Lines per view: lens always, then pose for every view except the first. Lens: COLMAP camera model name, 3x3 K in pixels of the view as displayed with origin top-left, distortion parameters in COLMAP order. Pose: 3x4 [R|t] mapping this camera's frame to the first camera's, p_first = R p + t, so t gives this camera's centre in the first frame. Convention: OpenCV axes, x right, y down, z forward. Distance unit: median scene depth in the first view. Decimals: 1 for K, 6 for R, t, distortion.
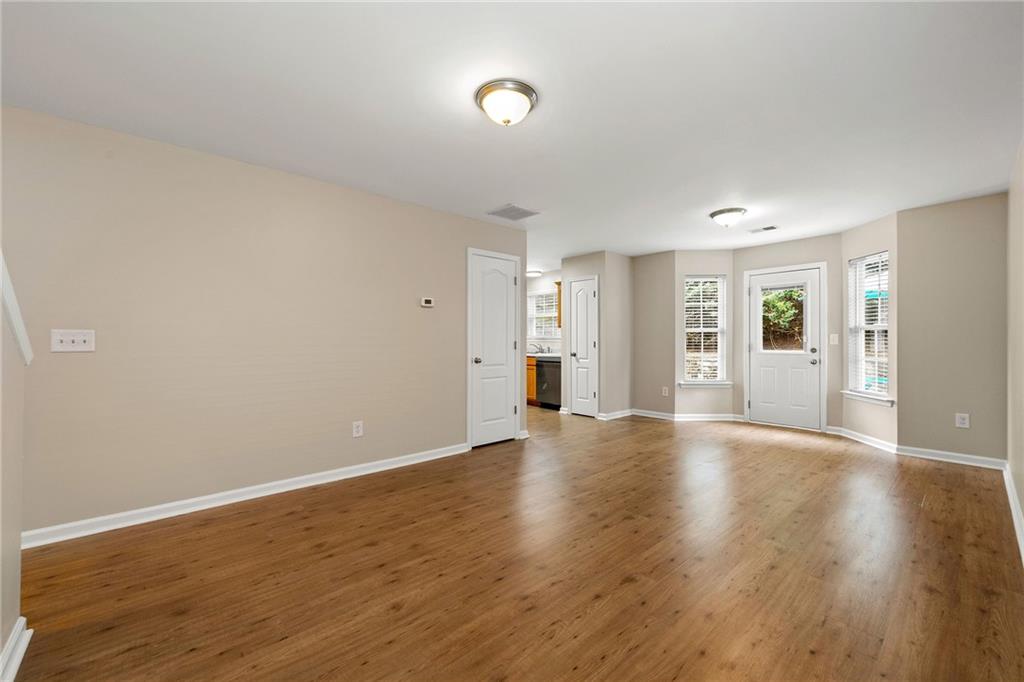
lens RADIAL K [[388.7, 0, 512.0], [0, 388.7, 341.0], [0, 0, 1]] dist [-0.000958, -0.000072]
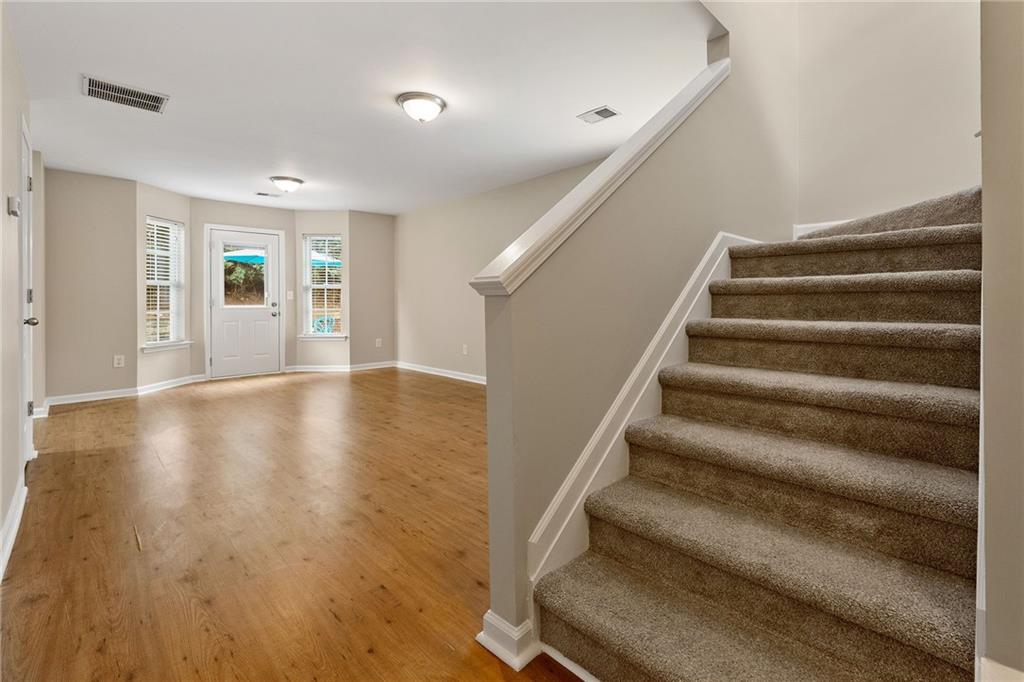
lens RADIAL K [[455.0, 0, 513.7], [0, 455.0, 300.3], [0, 0, 1]] dist [0.000550, 0.000088]
pose [[0.026839, 0.005724, 0.999623, -0.576510], [0.001855, 0.999982, -0.005776, 0.020401], [-0.999638, 0.002009, 0.026828, 0.241381]]
